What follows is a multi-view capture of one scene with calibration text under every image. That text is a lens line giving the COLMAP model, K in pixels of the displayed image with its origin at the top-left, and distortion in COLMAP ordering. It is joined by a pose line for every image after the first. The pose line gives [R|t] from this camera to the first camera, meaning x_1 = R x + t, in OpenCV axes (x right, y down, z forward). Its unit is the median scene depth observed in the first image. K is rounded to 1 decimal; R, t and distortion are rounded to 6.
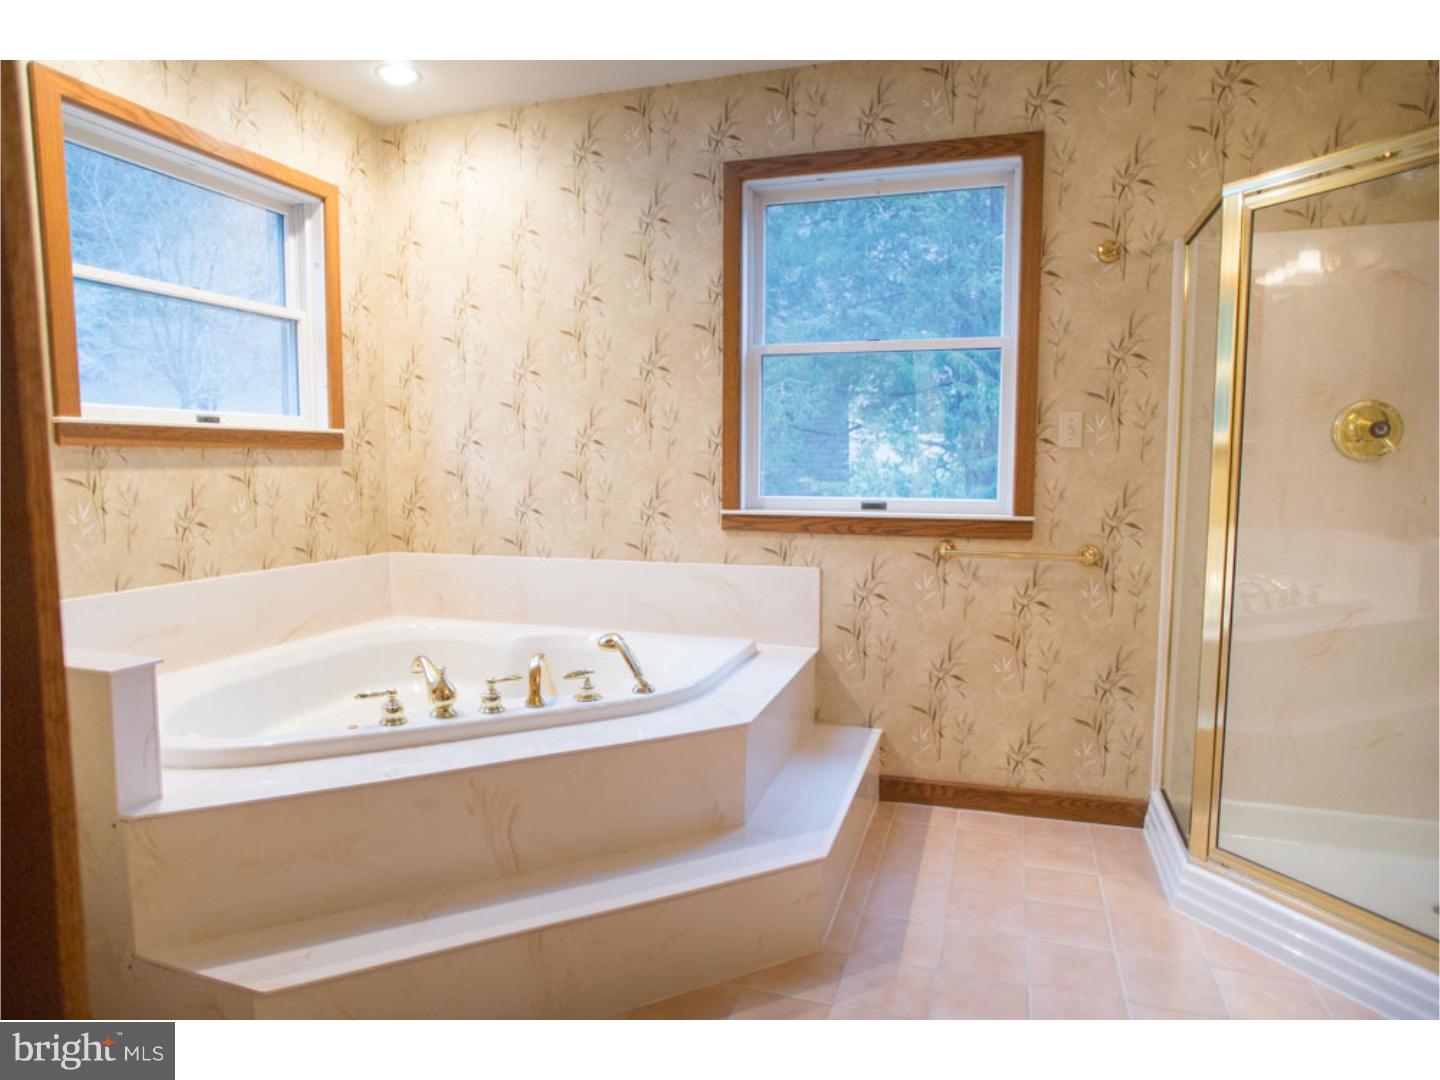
lens RADIAL K [[821.7, 0, 722.6], [0, 821.7, 540.5], [0, 0, 1]] dist [-0.040961, 0.002507]
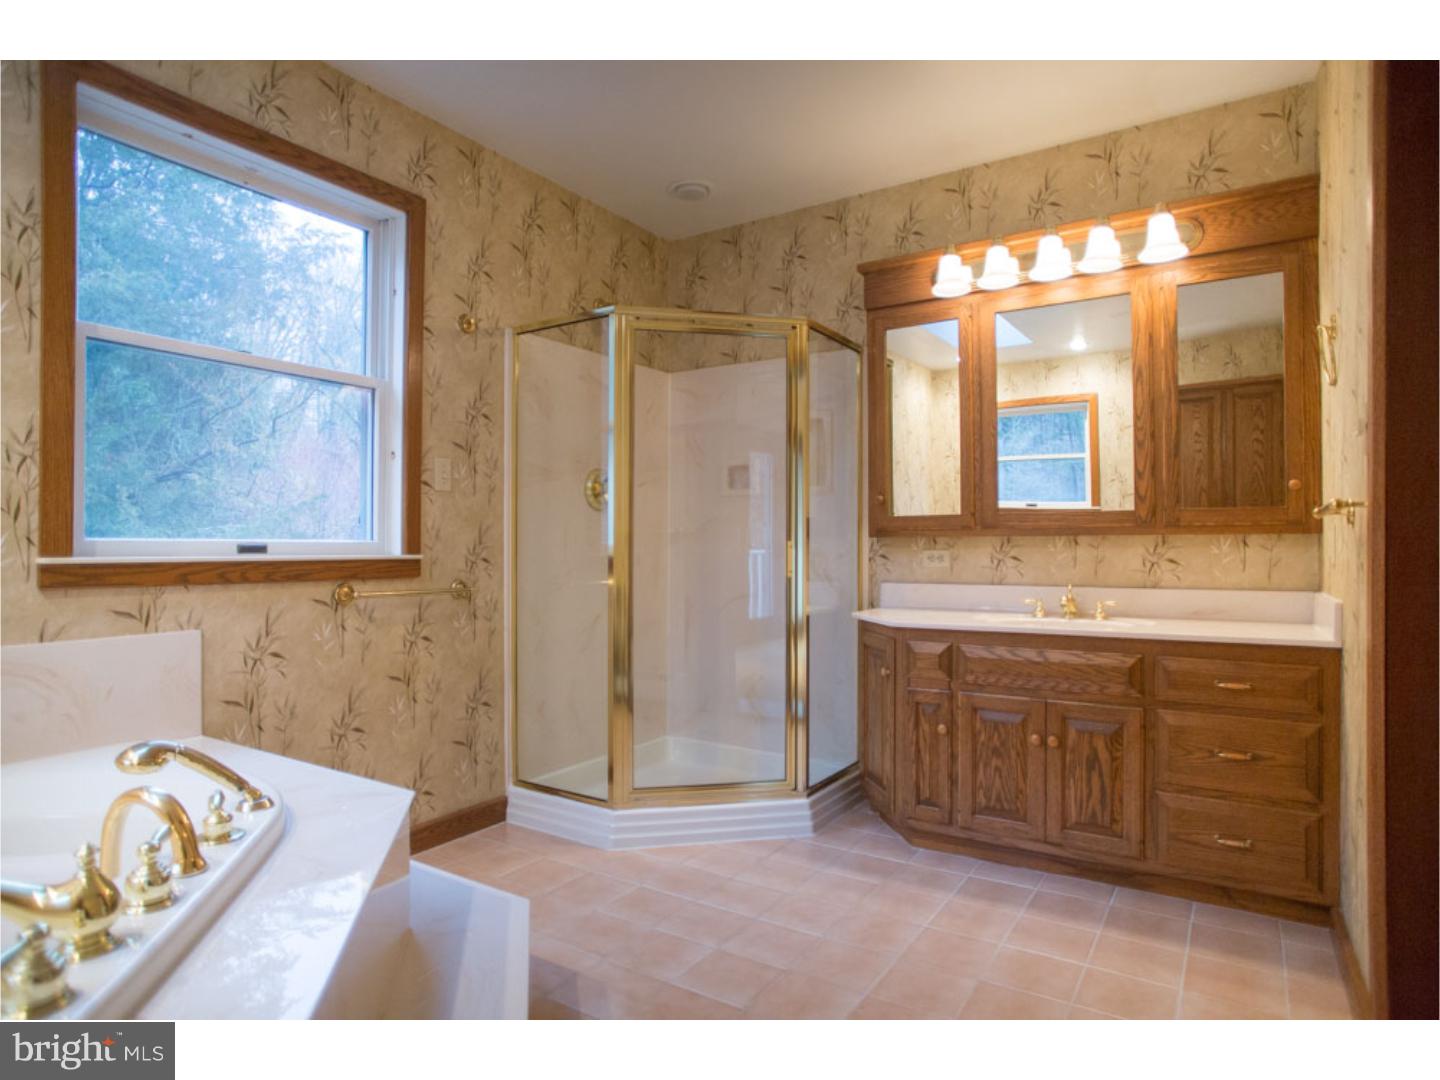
lens RADIAL K [[821.7, 0, 717.7], [0, 821.7, 538.6], [0, 0, 1]] dist [-0.040961, 0.002507]
pose [[0.254080, 0.006033, 0.967164, -0.514612], [0.085185, 0.995955, -0.028592, 0.012070], [-0.963425, 0.089652, 0.252538, 0.356940]]
